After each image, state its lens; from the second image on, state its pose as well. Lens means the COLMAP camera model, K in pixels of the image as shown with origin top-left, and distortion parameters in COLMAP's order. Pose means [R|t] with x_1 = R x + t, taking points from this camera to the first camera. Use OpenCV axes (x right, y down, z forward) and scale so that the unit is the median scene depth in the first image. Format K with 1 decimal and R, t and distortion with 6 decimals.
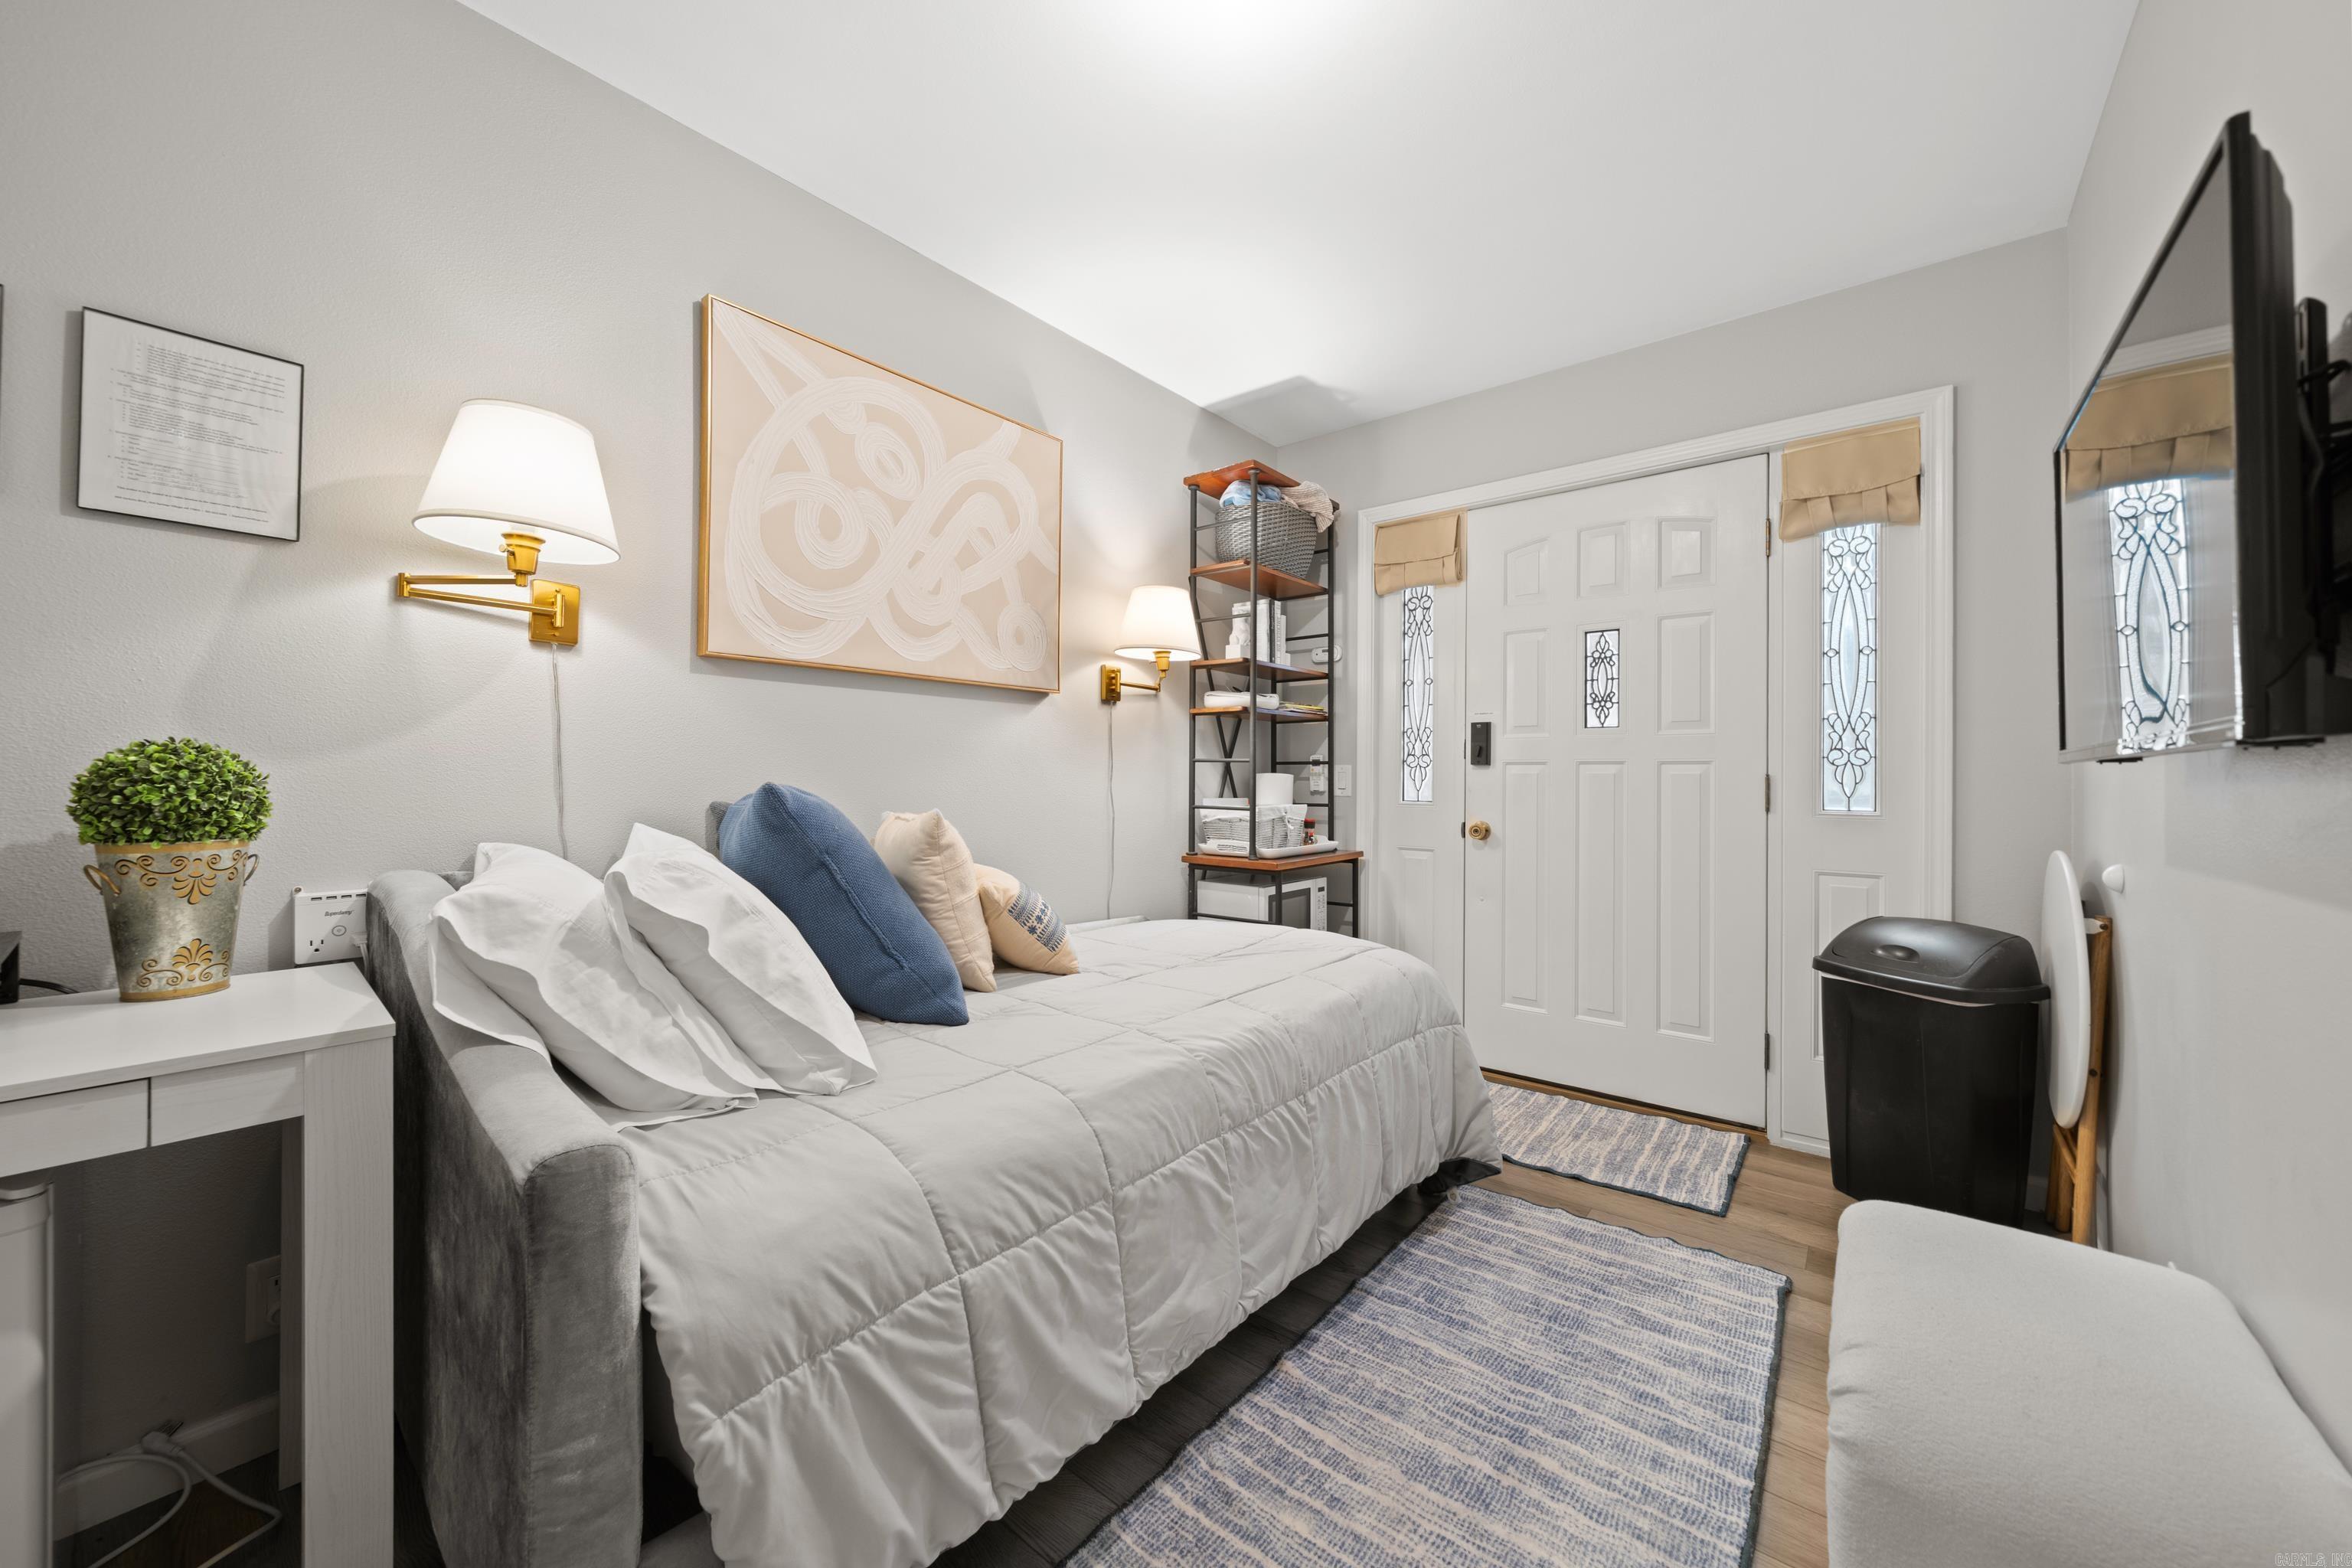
lens RADIAL K [[878.9, 0, 1156.3], [0, 878.9, 777.3], [0, 0, 1]] dist [-0.002615, 0.000033]
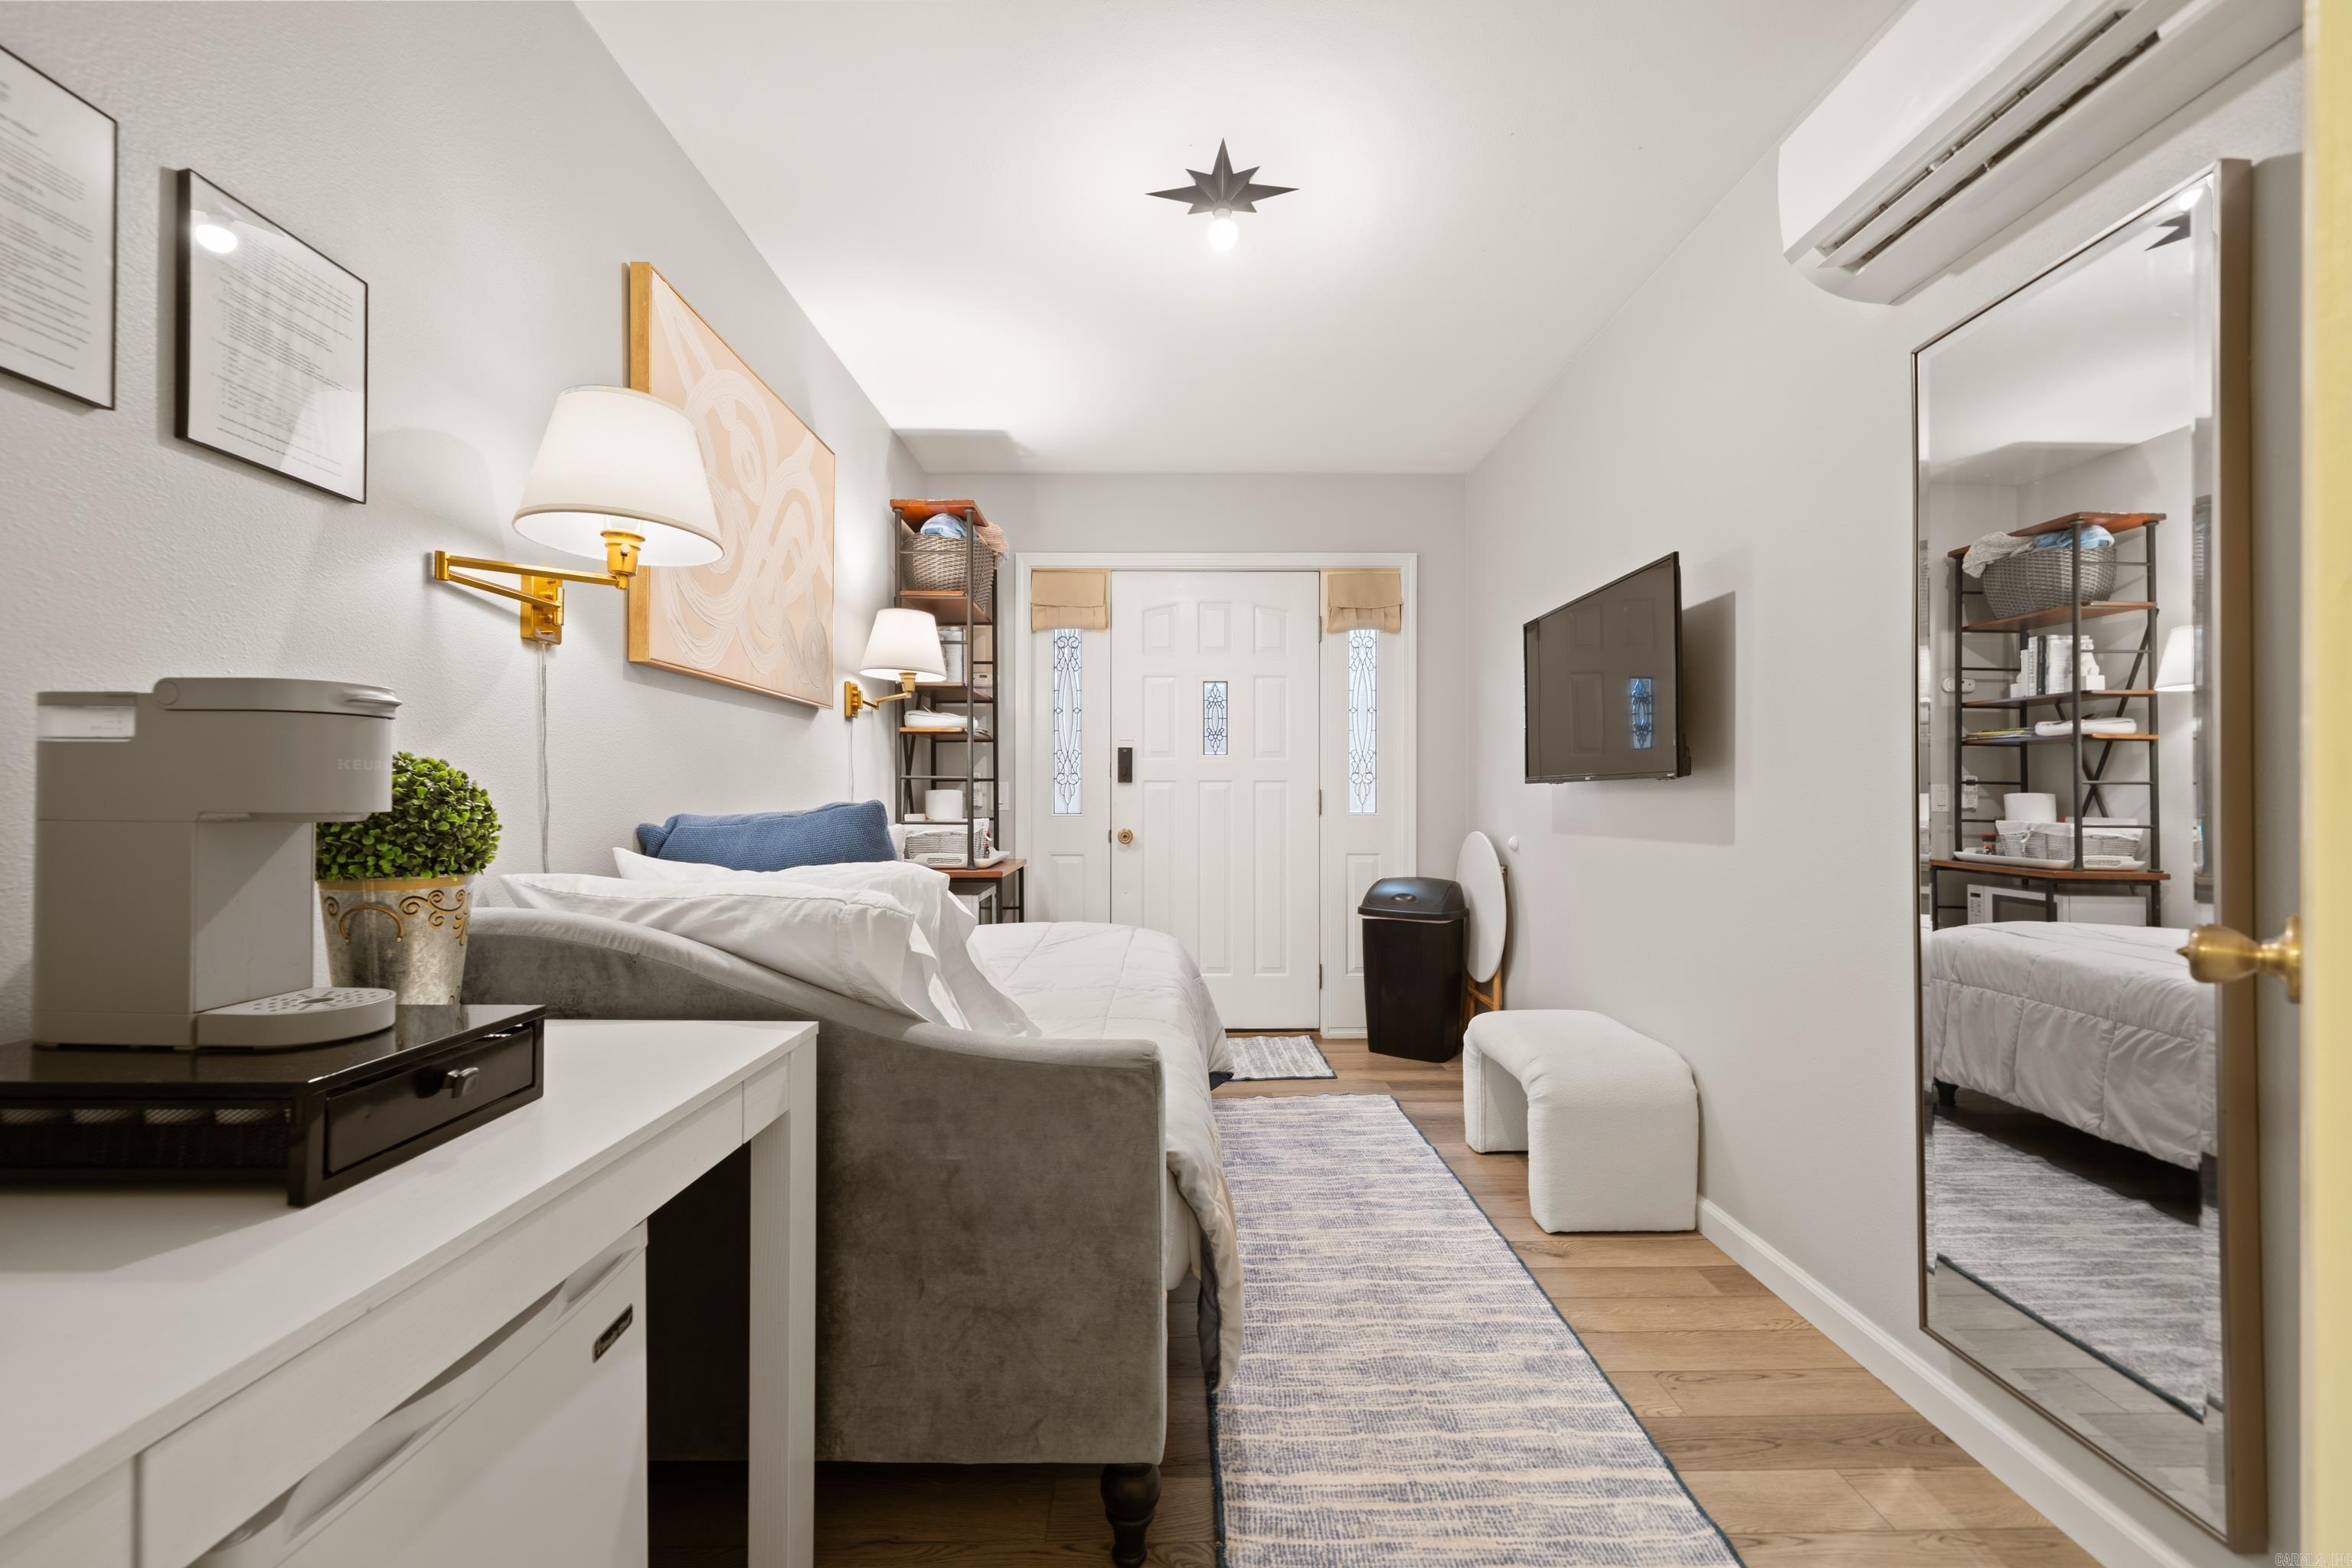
lens RADIAL K [[970.2, 0, 1179.4], [0, 970.2, 808.2], [0, 0, 1]] dist [-0.000592, -0.000178]
pose [[0.759104, -0.016010, 0.650773, -0.598964], [0.006610, 0.999836, 0.016888, -0.001099], [-0.650936, -0.008518, 0.759085, -0.094769]]
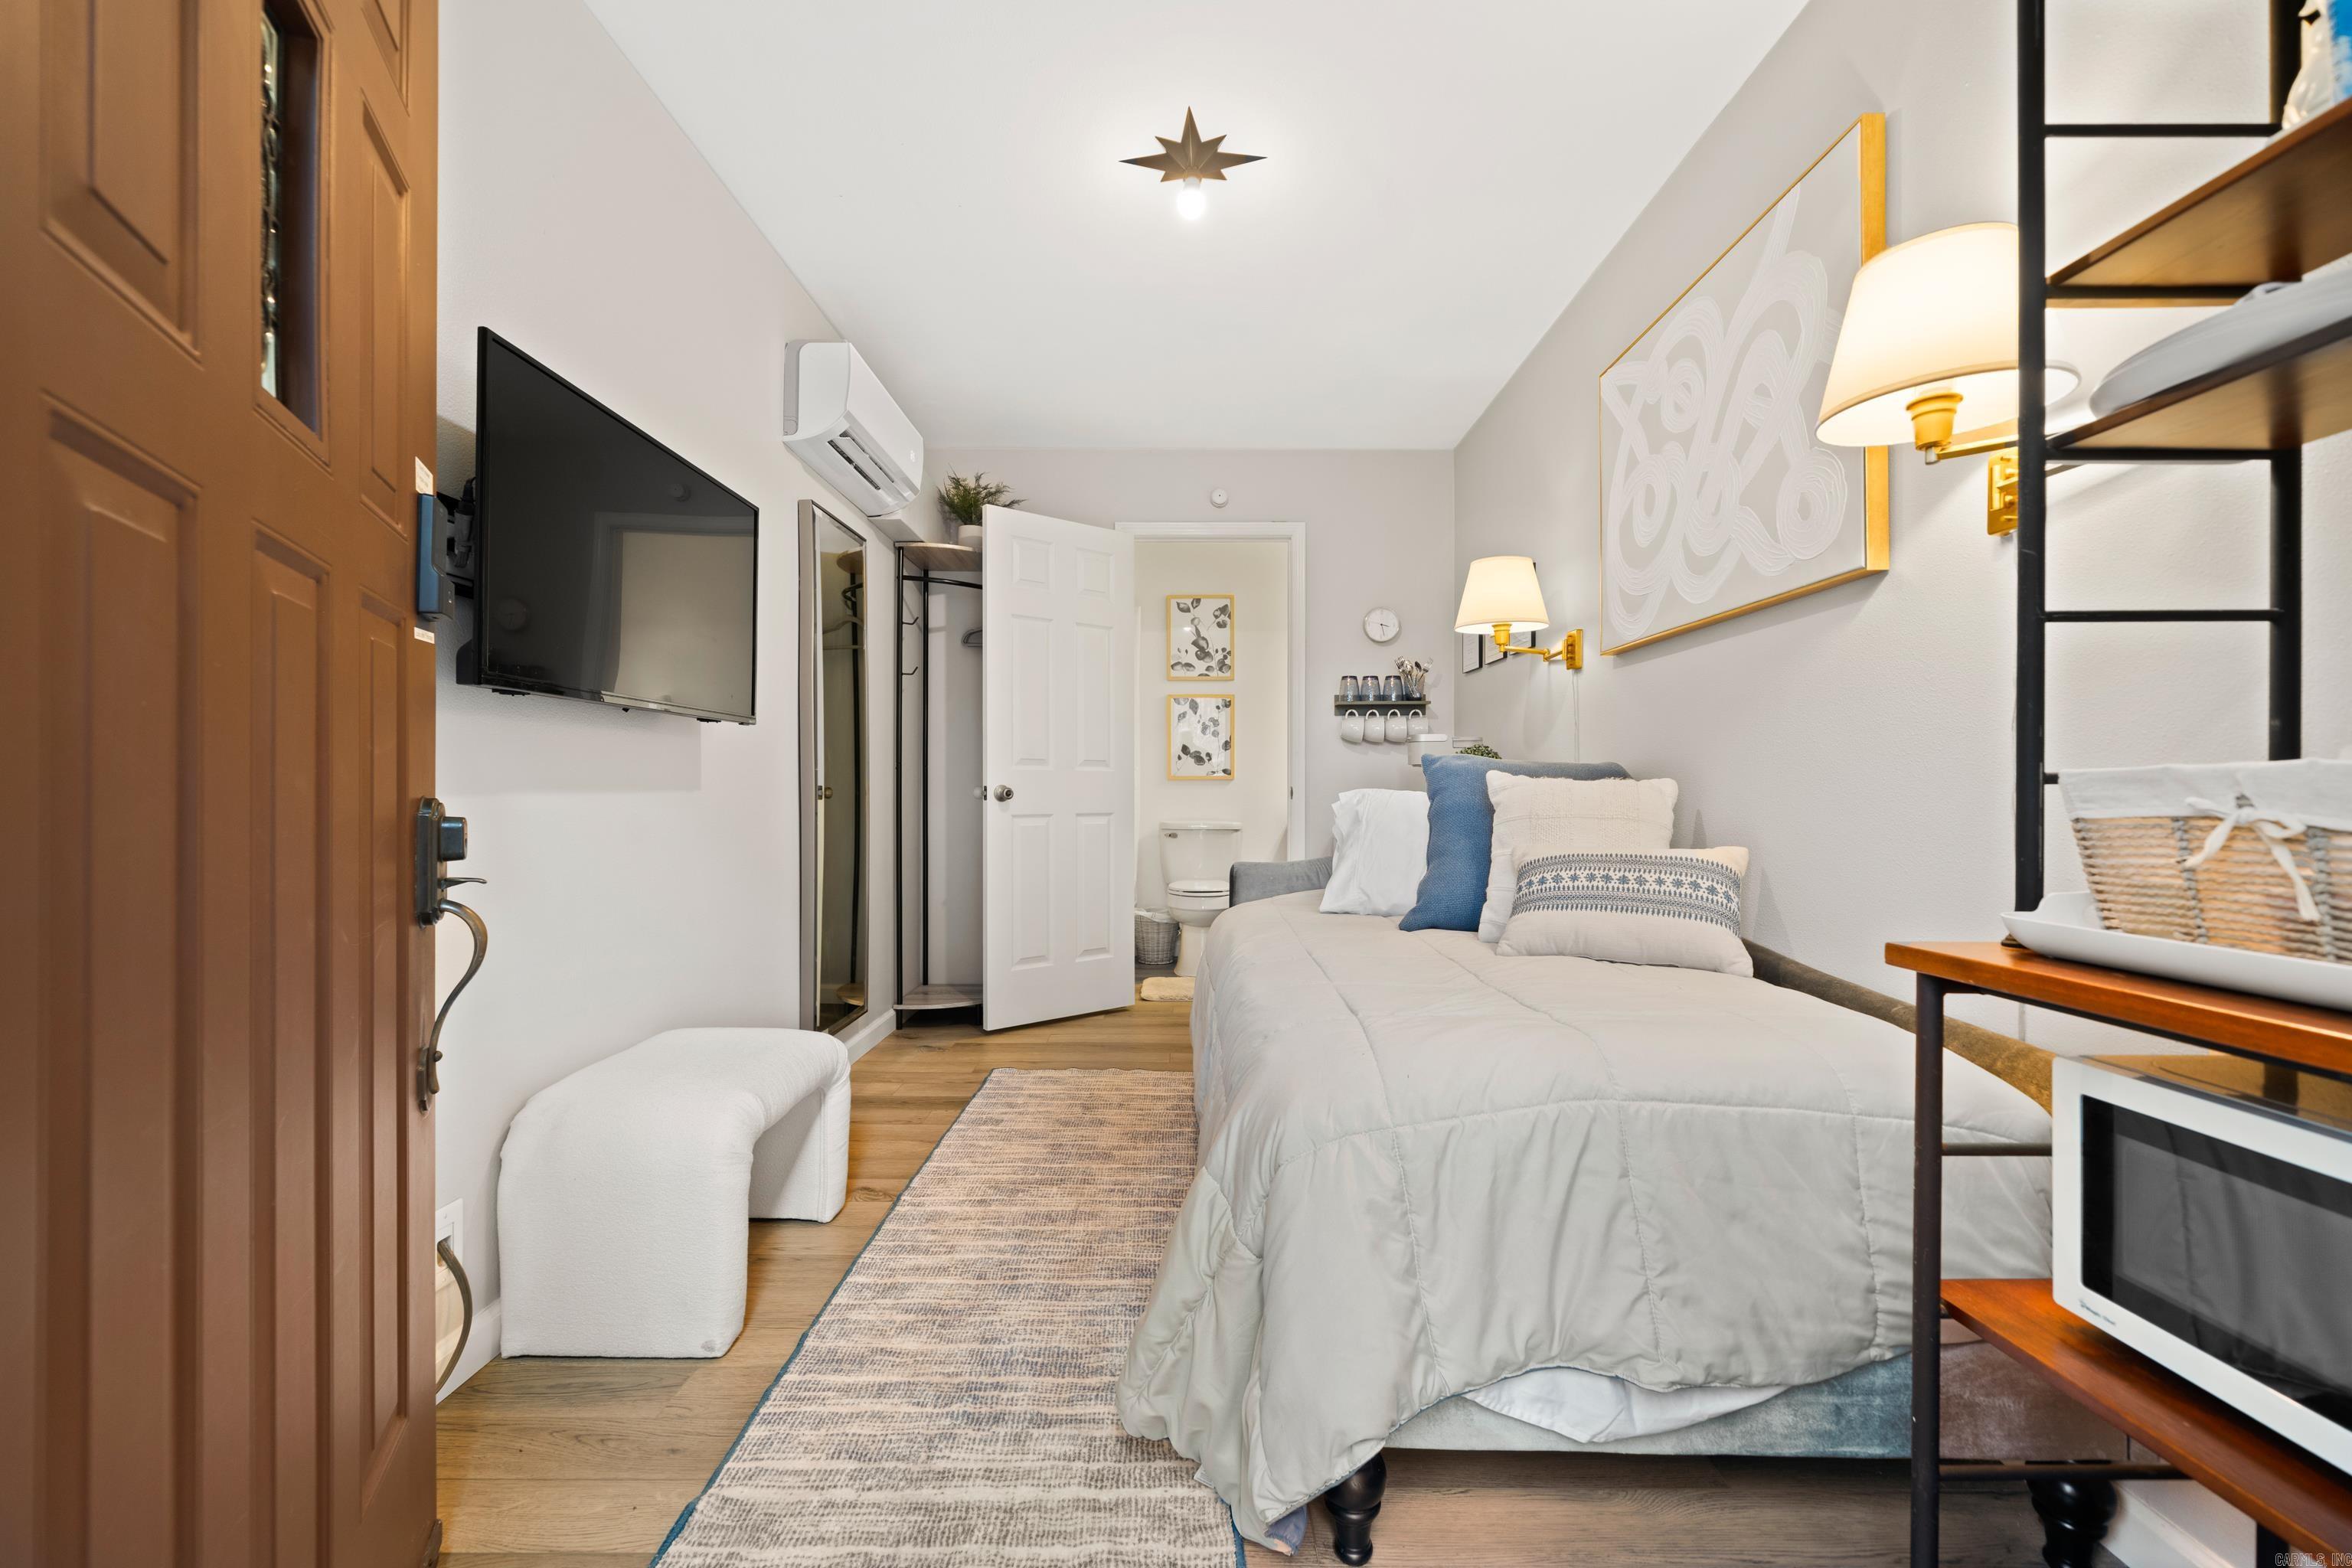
lens RADIAL K [[970.2, 0, 1179.4], [0, 970.2, 808.2], [0, 0, 1]] dist [-0.000592, -0.000178]
pose [[-0.764588, -0.012315, -0.644401, 0.687127], [-0.010511, 0.999923, -0.006638, 0.072608], [0.644433, 0.001698, -0.764659, 1.338781]]
